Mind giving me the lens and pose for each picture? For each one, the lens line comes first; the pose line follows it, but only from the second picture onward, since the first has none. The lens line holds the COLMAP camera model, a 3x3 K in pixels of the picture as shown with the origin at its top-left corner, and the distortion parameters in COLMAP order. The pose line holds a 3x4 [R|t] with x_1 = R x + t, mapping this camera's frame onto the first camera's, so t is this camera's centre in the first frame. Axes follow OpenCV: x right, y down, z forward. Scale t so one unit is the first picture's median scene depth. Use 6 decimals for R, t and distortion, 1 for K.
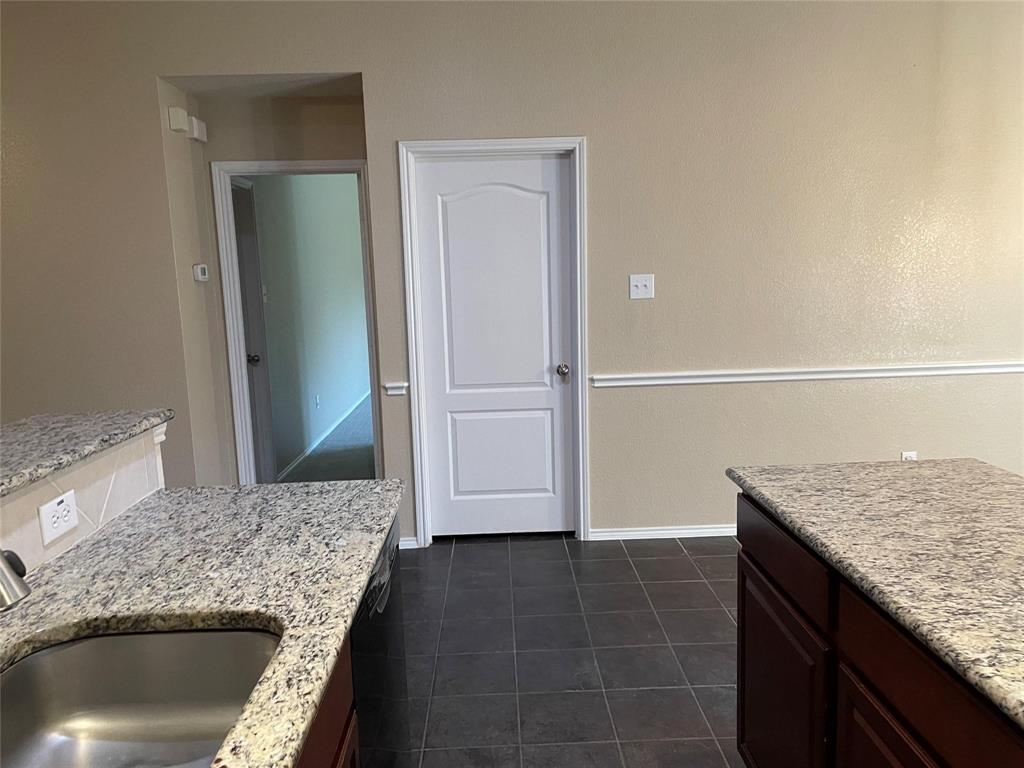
lens RADIAL K [[773.5, 0, 511.6], [0, 773.5, 385.4], [0, 0, 1]] dist [0.094833, -0.111999]
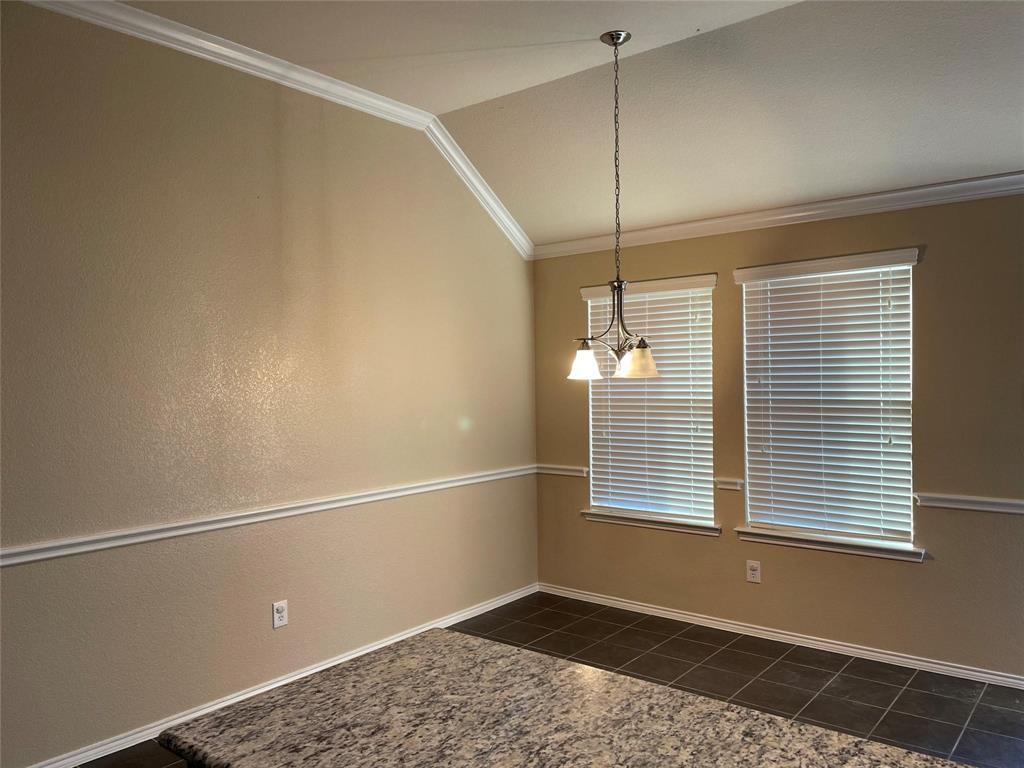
lens RADIAL K [[773.5, 0, 513.8], [0, 773.5, 386.8], [0, 0, 1]] dist [0.094833, -0.111999]
pose [[0.650498, 0.009659, 0.759447, -0.027219], [0.109035, 0.988374, -0.105963, -0.078444], [-0.751641, 0.151735, 0.641882, 0.361188]]
